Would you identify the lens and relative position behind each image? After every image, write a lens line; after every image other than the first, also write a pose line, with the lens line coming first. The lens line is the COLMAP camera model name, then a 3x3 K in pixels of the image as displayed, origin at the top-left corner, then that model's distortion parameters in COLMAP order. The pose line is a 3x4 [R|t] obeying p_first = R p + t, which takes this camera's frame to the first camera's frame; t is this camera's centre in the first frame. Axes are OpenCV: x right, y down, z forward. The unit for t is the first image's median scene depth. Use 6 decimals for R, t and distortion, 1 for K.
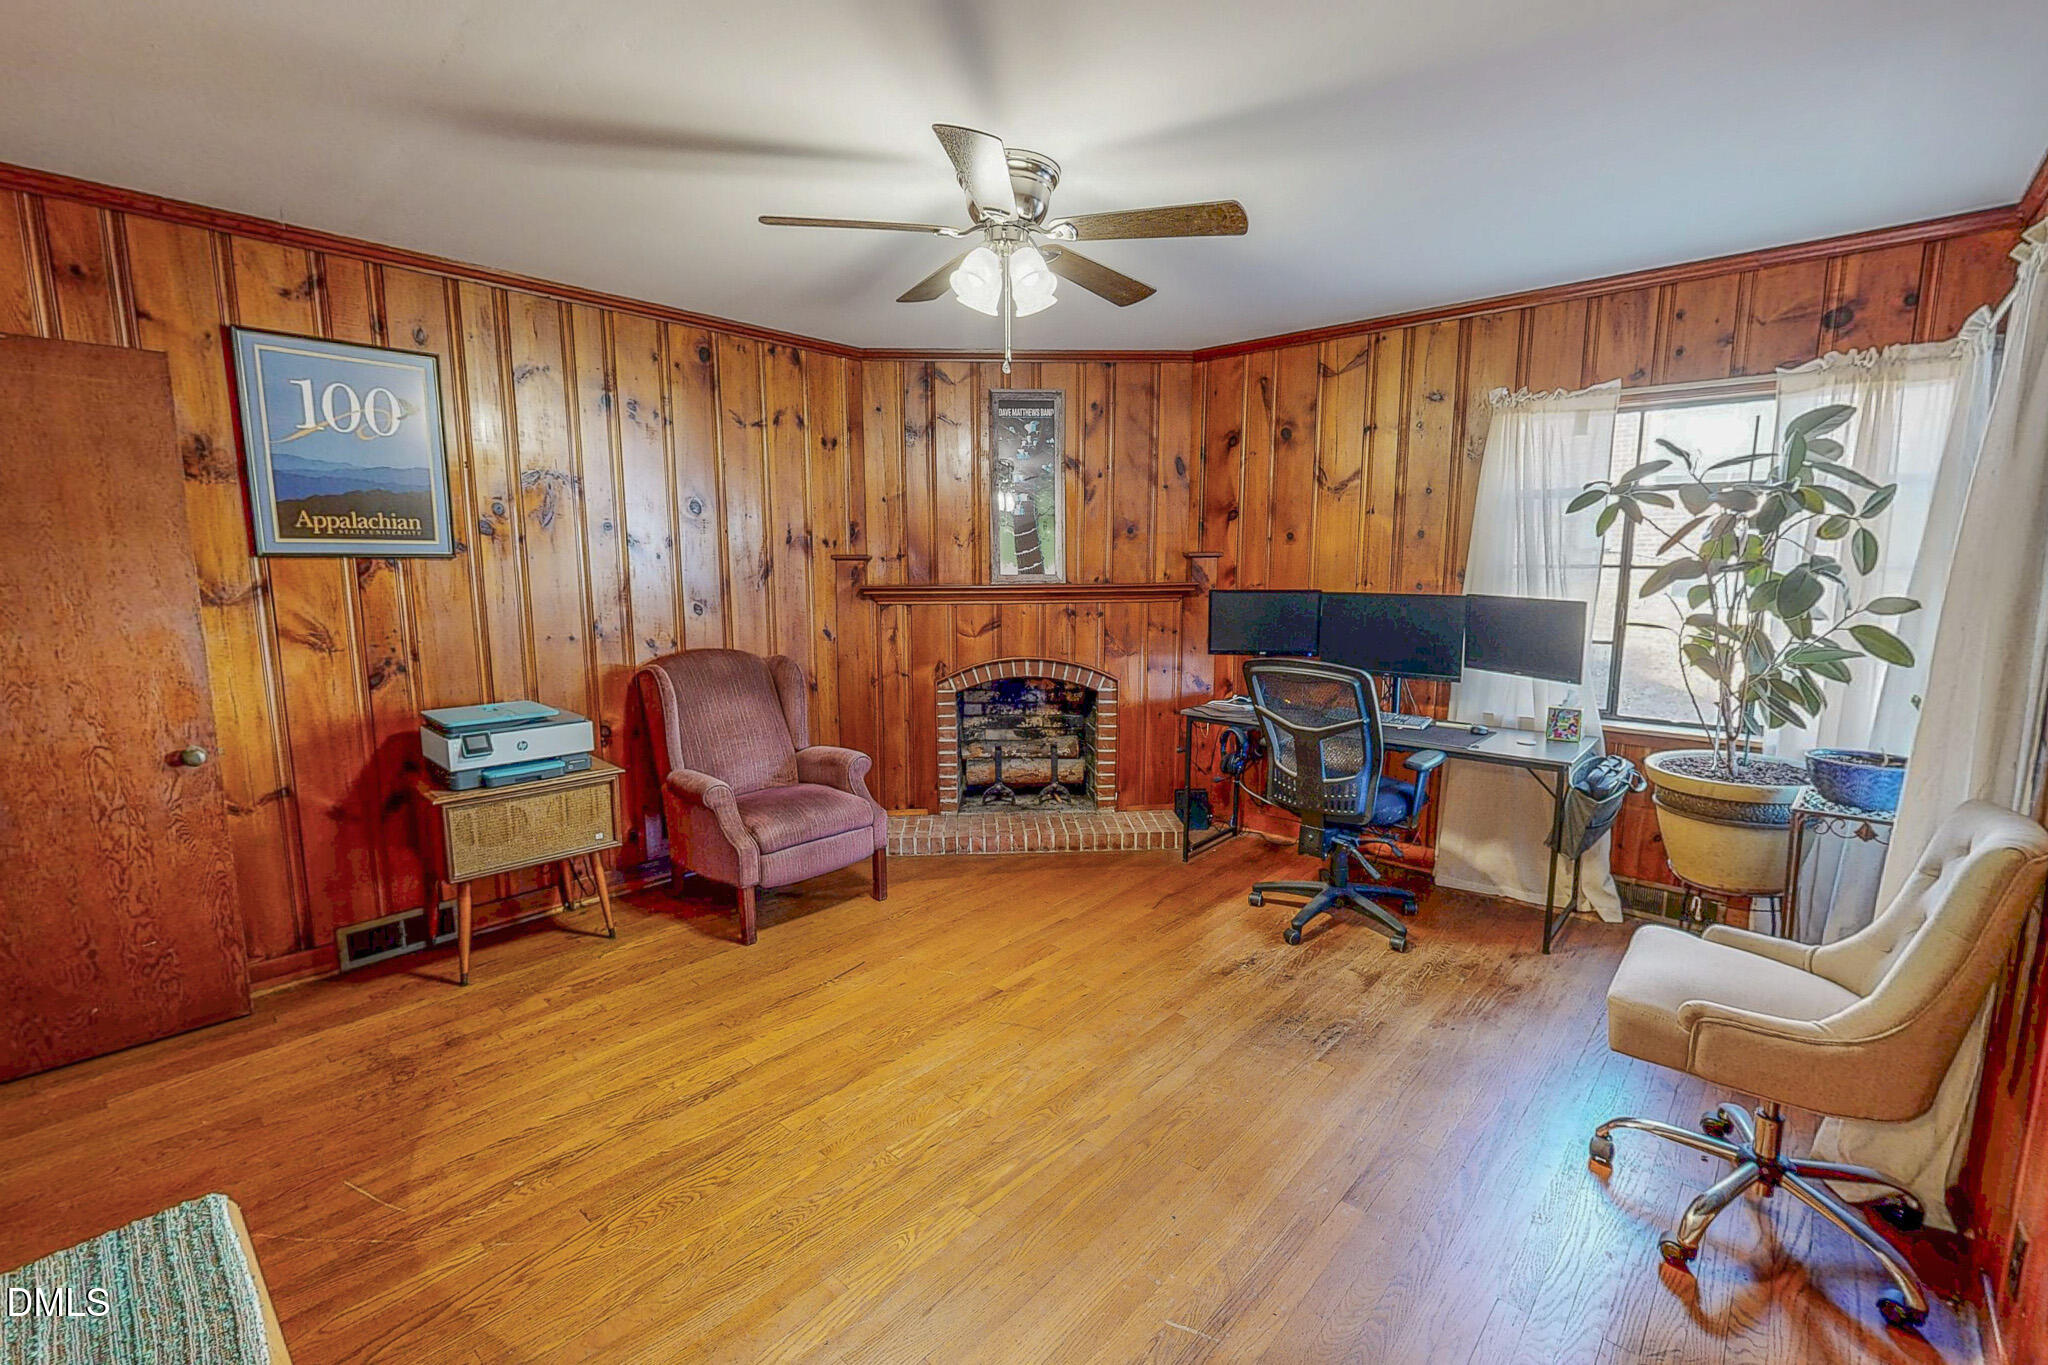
lens RADIAL K [[888.8, 0, 1026.9], [0, 888.8, 687.4], [0, 0, 1]] dist [0.002672, -0.001436]
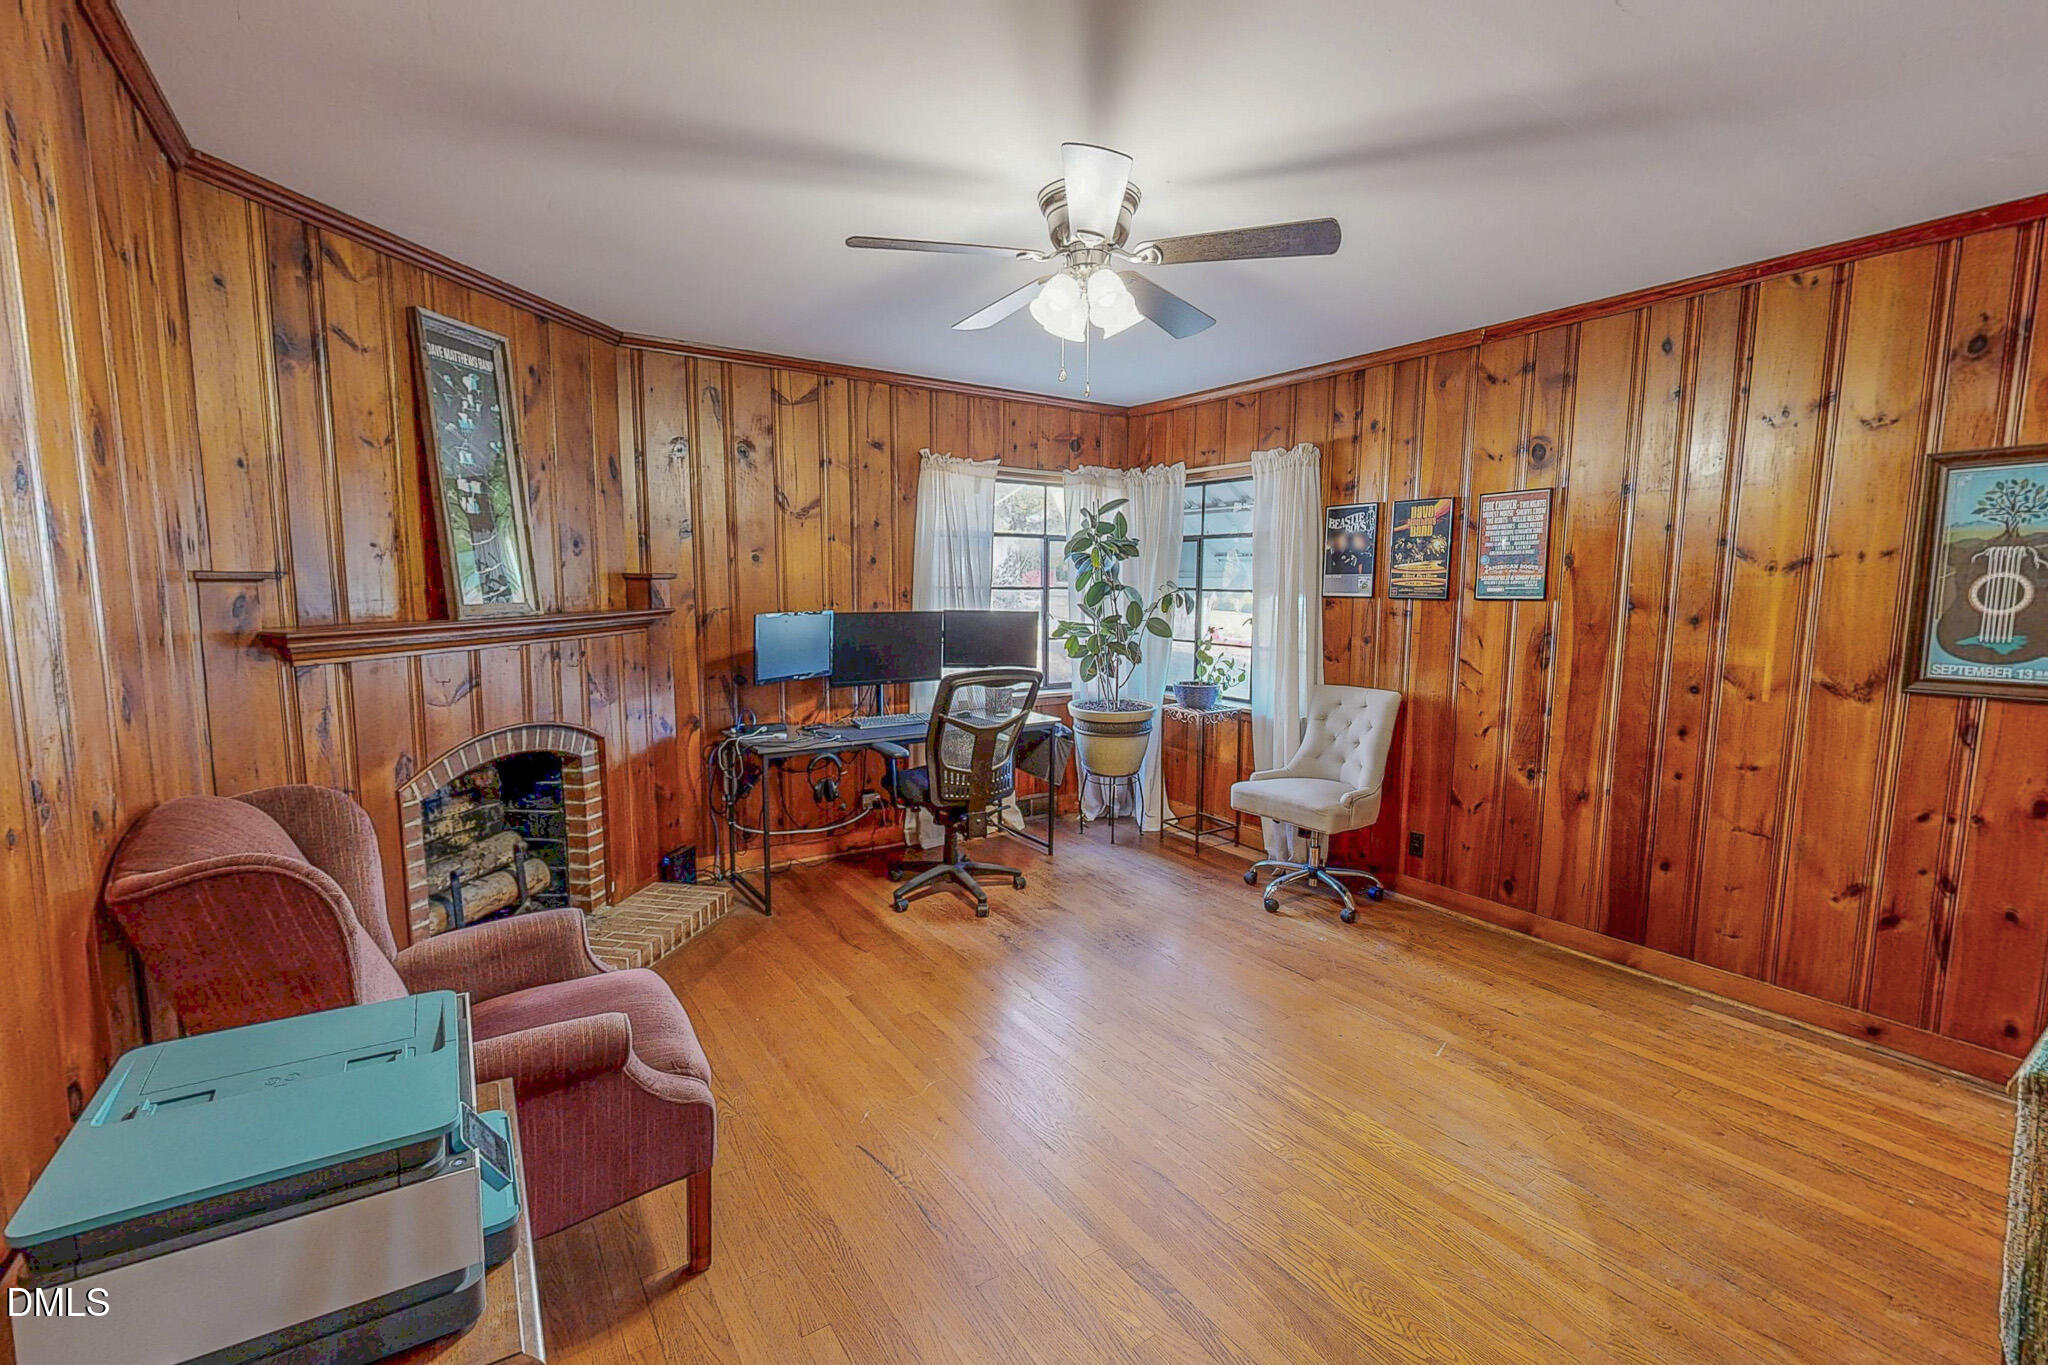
lens RADIAL K [[888.8, 0, 1027.1], [0, 888.8, 682.1], [0, 0, 1]] dist [0.002672, -0.001436]
pose [[0.243994, -0.106393, 0.963923, -0.563548], [0.137259, 0.987746, 0.074279, -0.064246], [-0.960014, 0.114184, 0.255608, 0.459480]]
